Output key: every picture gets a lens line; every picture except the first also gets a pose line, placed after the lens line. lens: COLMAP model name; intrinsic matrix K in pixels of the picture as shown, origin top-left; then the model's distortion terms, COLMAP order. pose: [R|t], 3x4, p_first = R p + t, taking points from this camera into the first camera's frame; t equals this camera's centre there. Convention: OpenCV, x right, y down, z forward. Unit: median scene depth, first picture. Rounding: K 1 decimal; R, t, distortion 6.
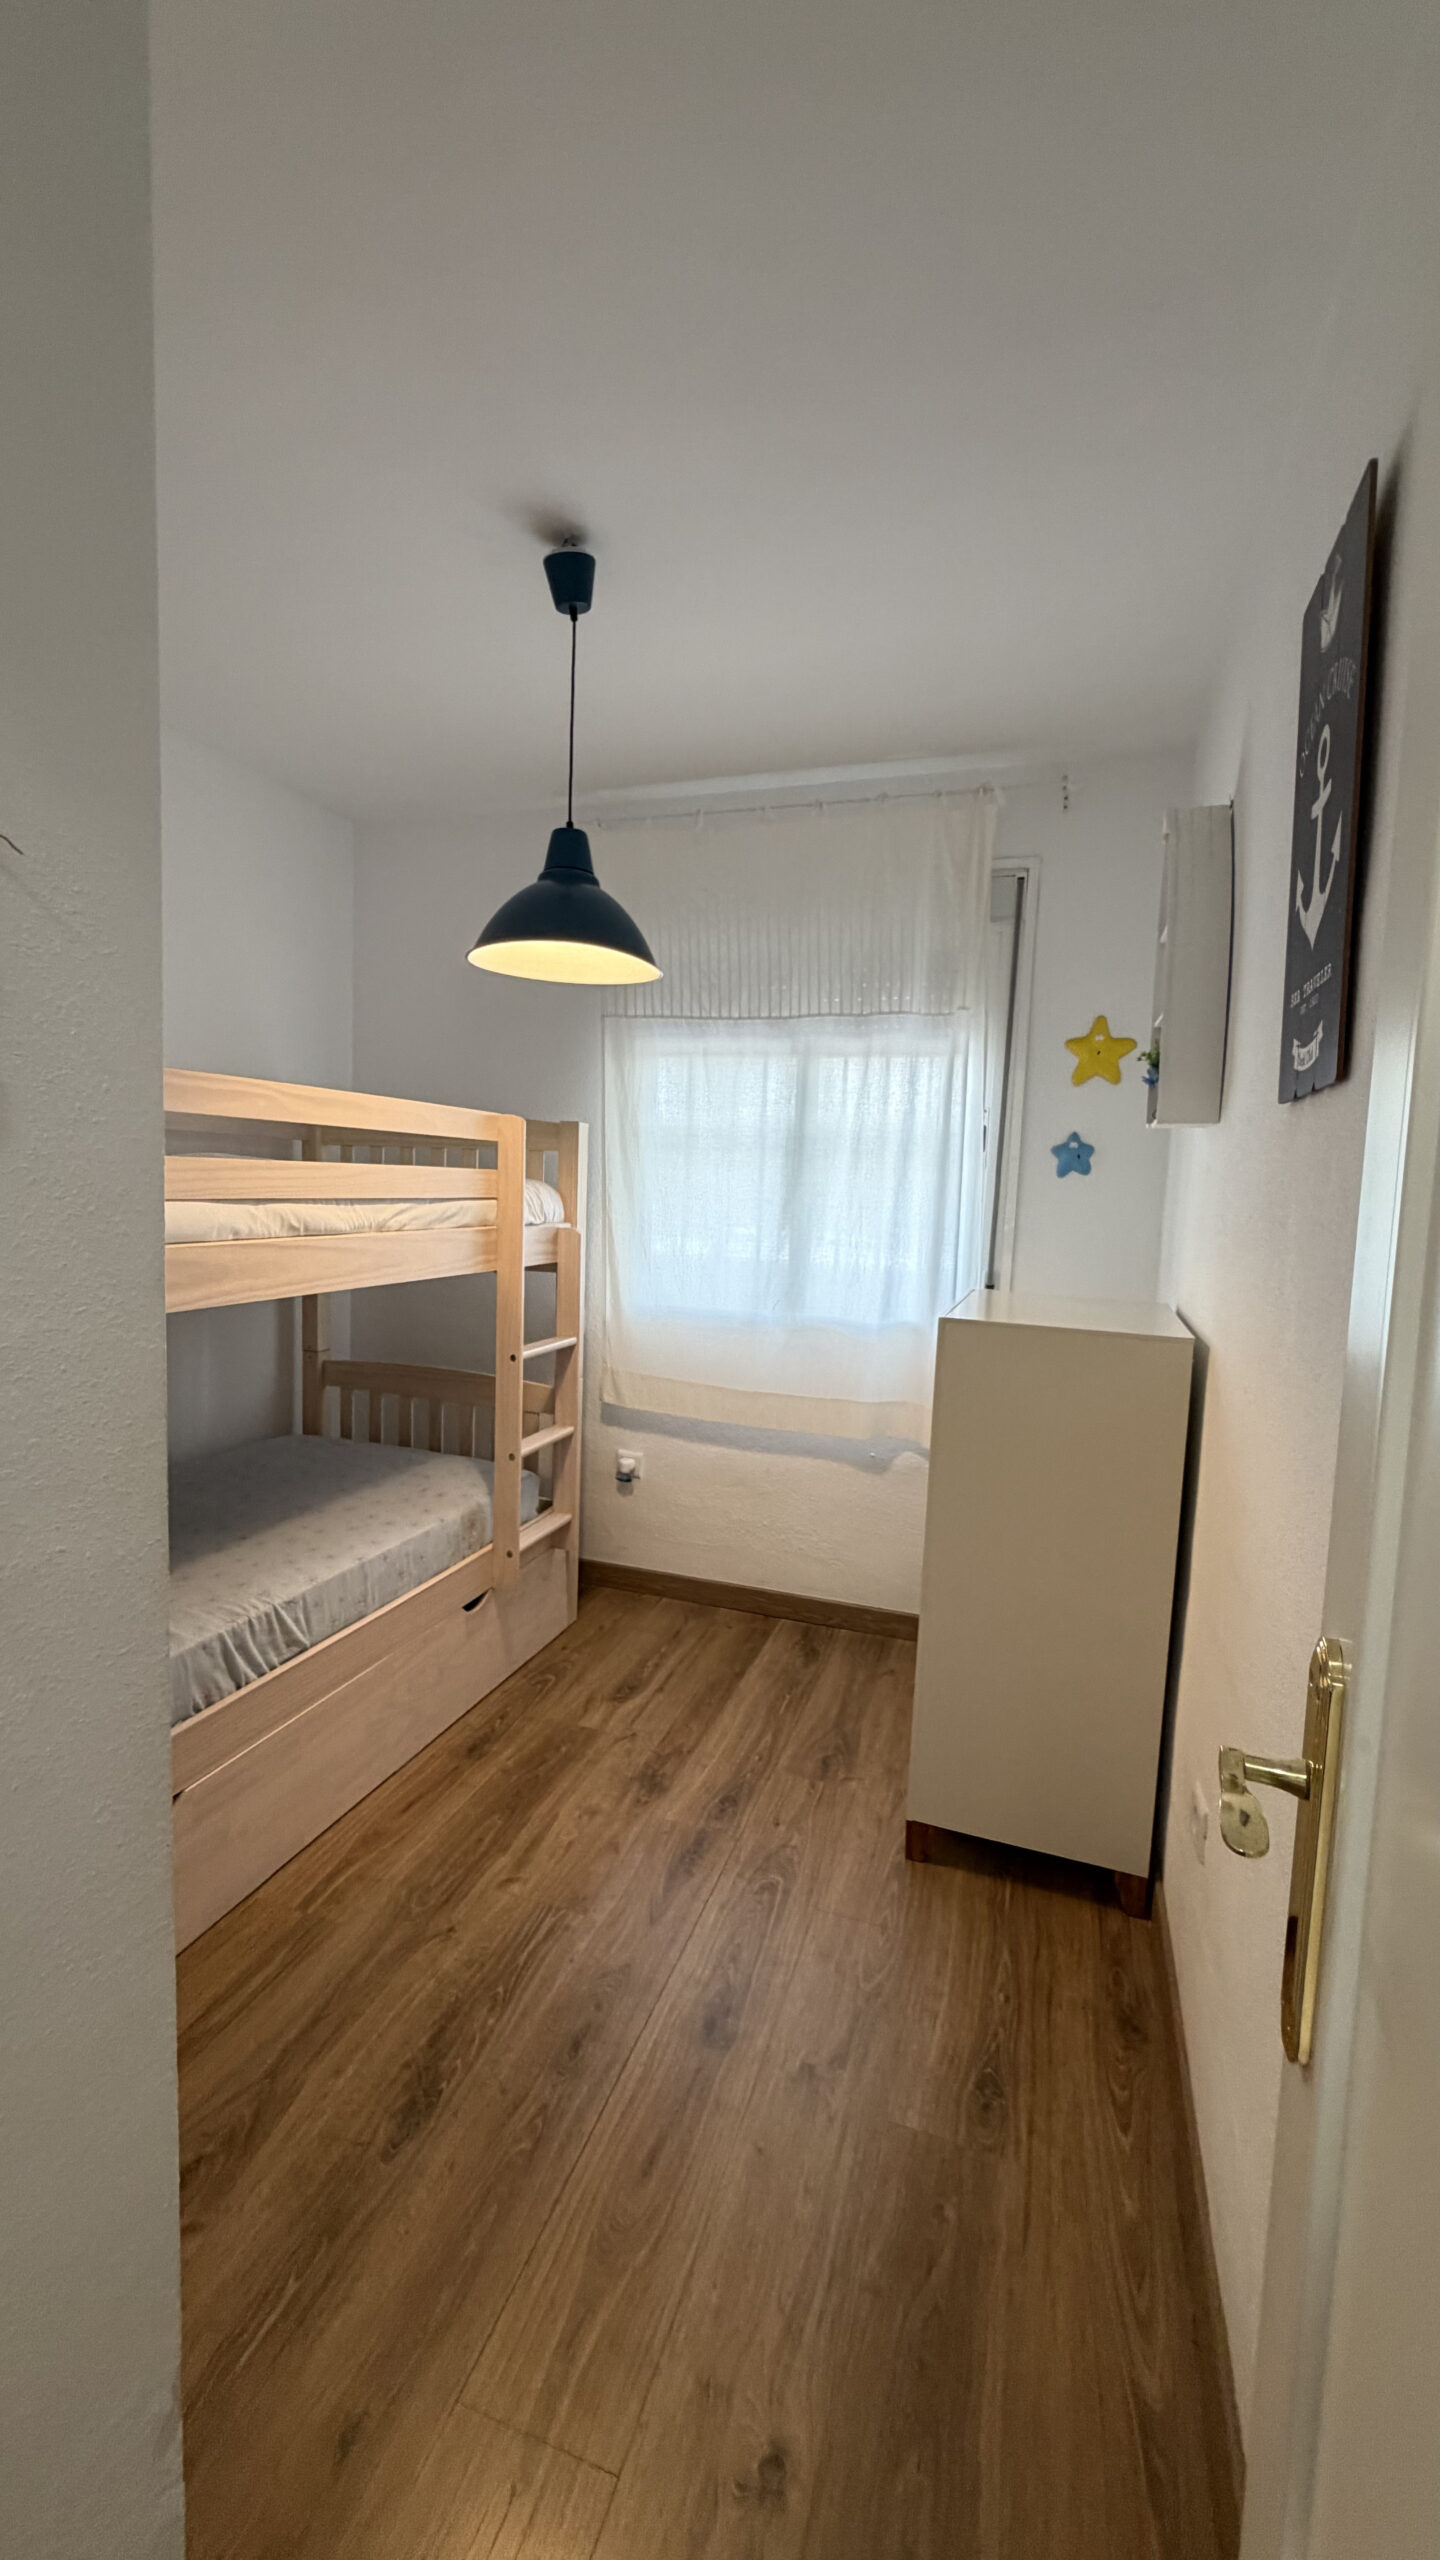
lens RADIAL K [[1023.8, 0, 740.1], [0, 1023.8, 1280.2], [0, 0, 1]] dist [-0.000917, 0.001332]
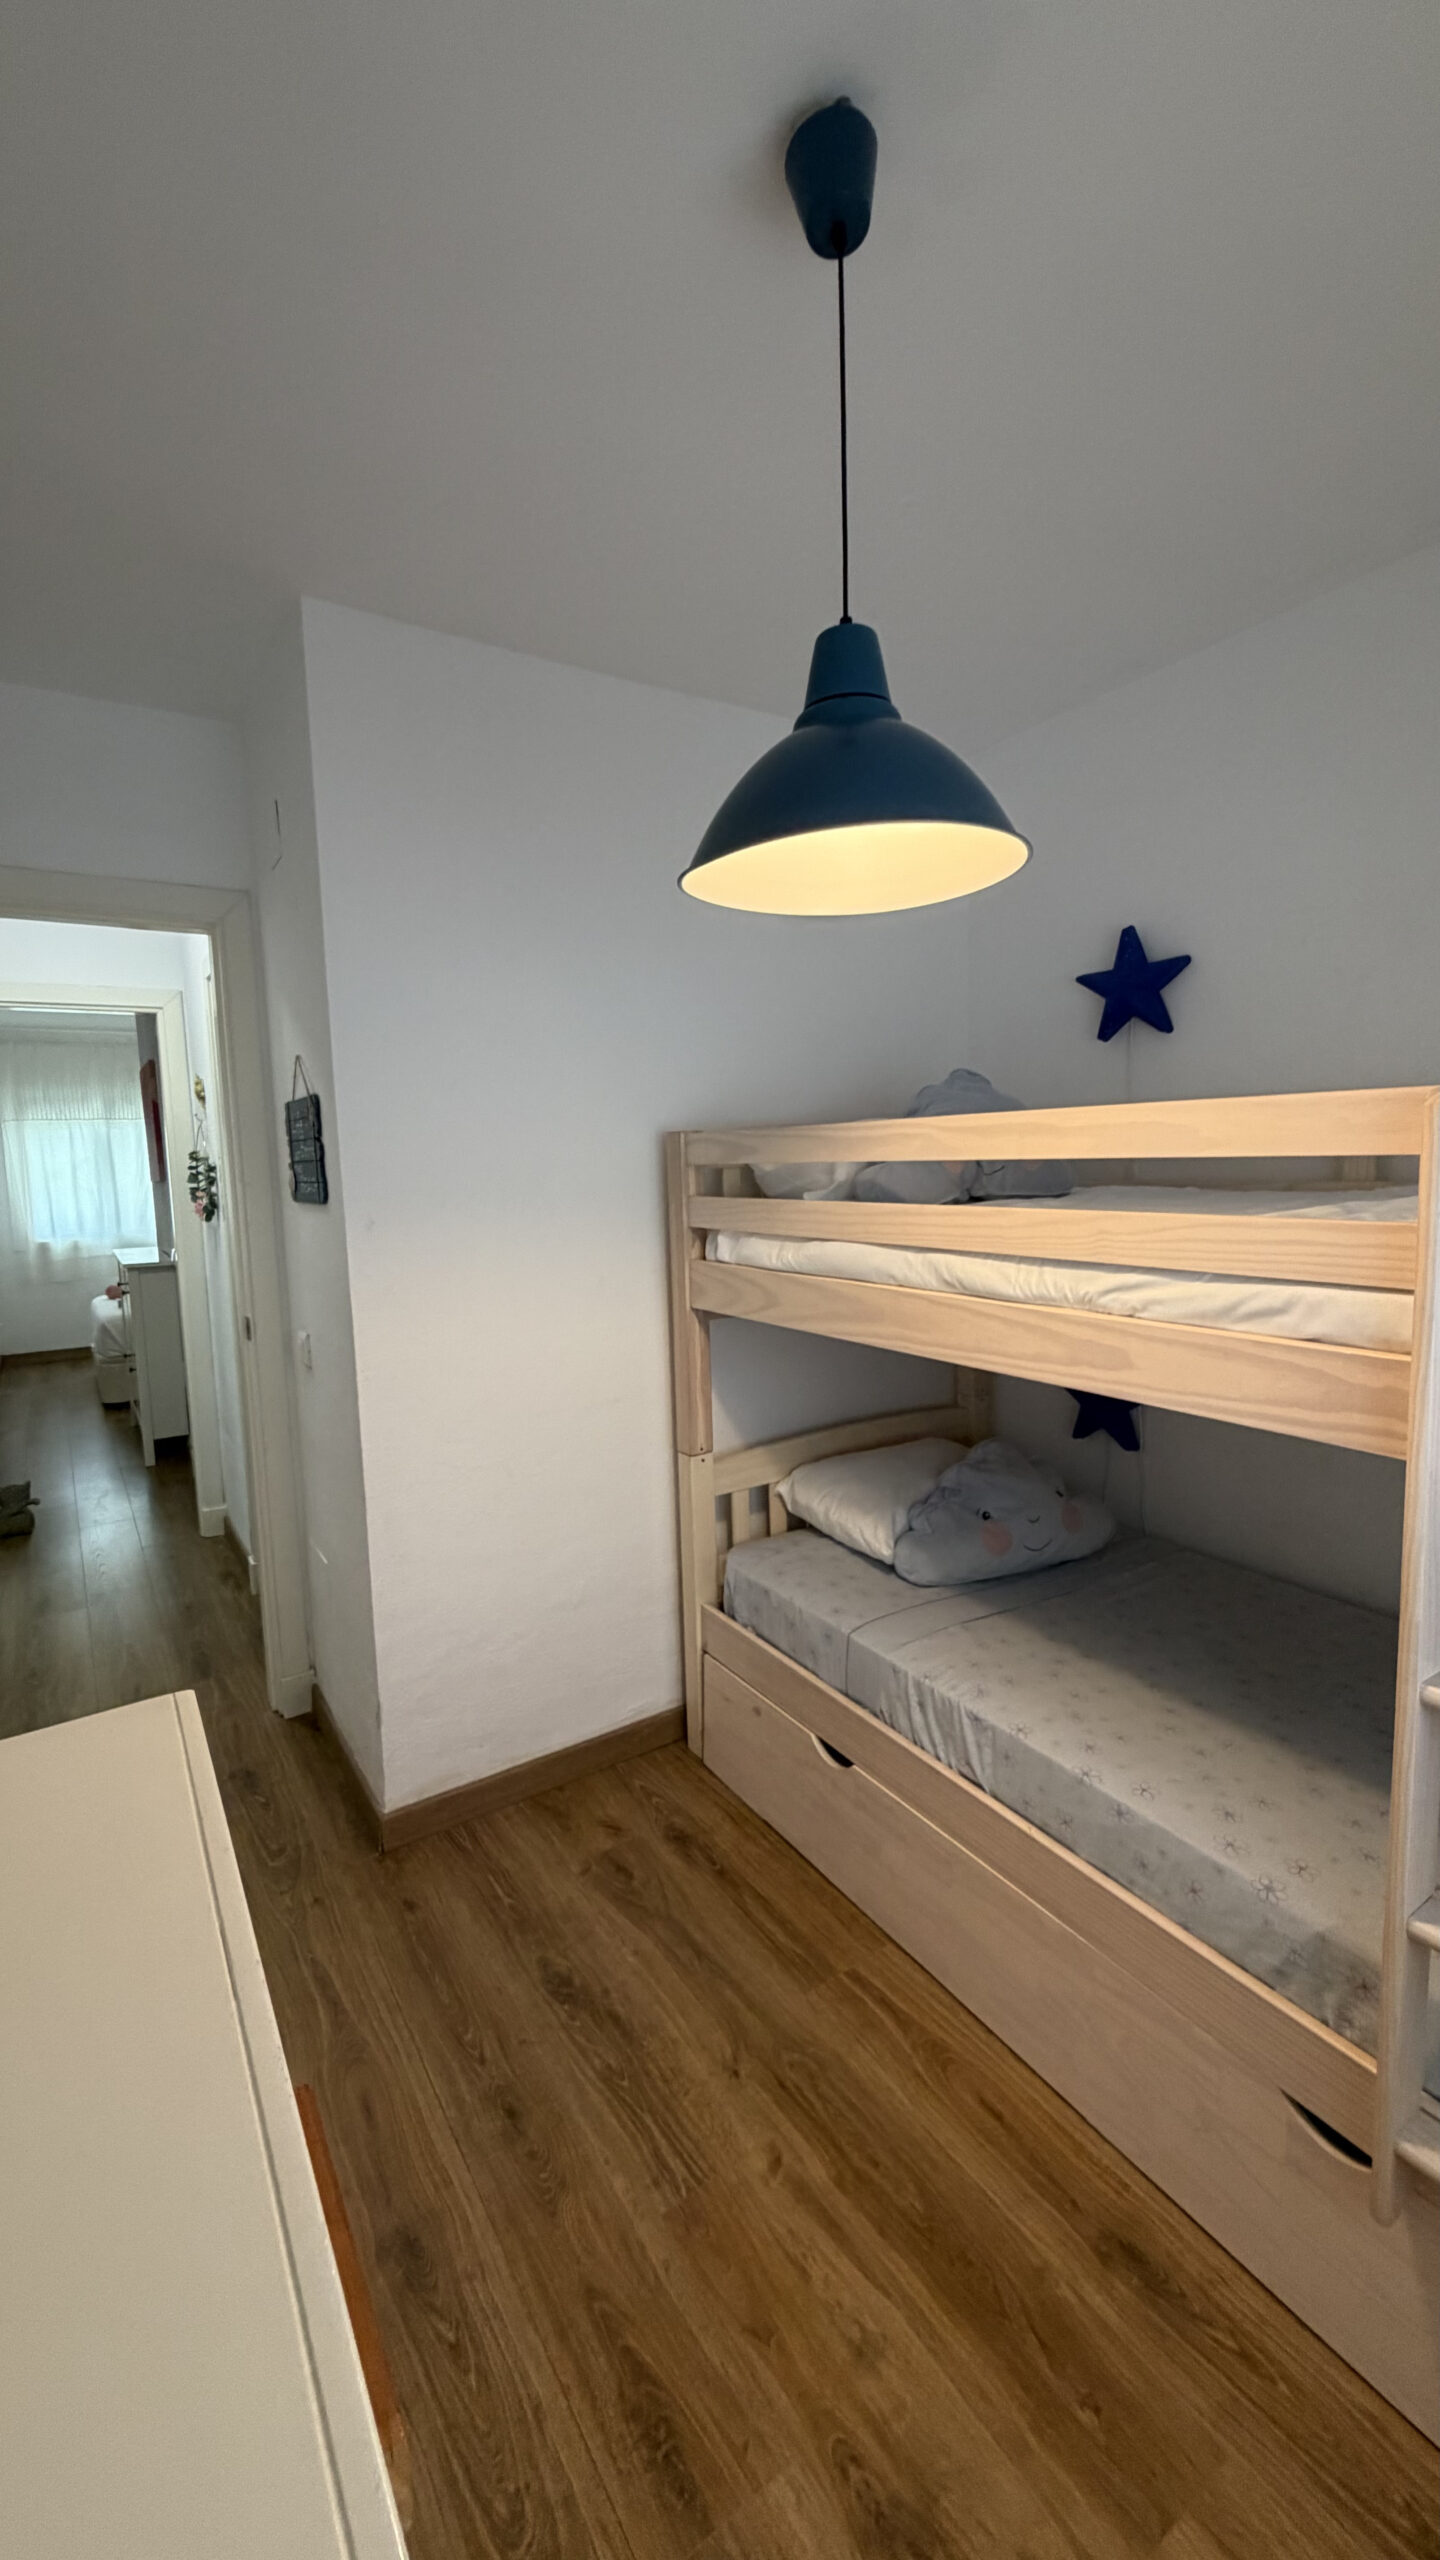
lens RADIAL K [[1023.8, 0, 703.5], [0, 1023.8, 1262.7], [0, 0, 1]] dist [-0.000917, 0.001332]
pose [[-0.639857, 0.063795, -0.765841, 0.347738], [-0.066581, 0.988199, 0.137946, -0.169920], [0.765604, 0.139256, -0.628059, 1.355049]]
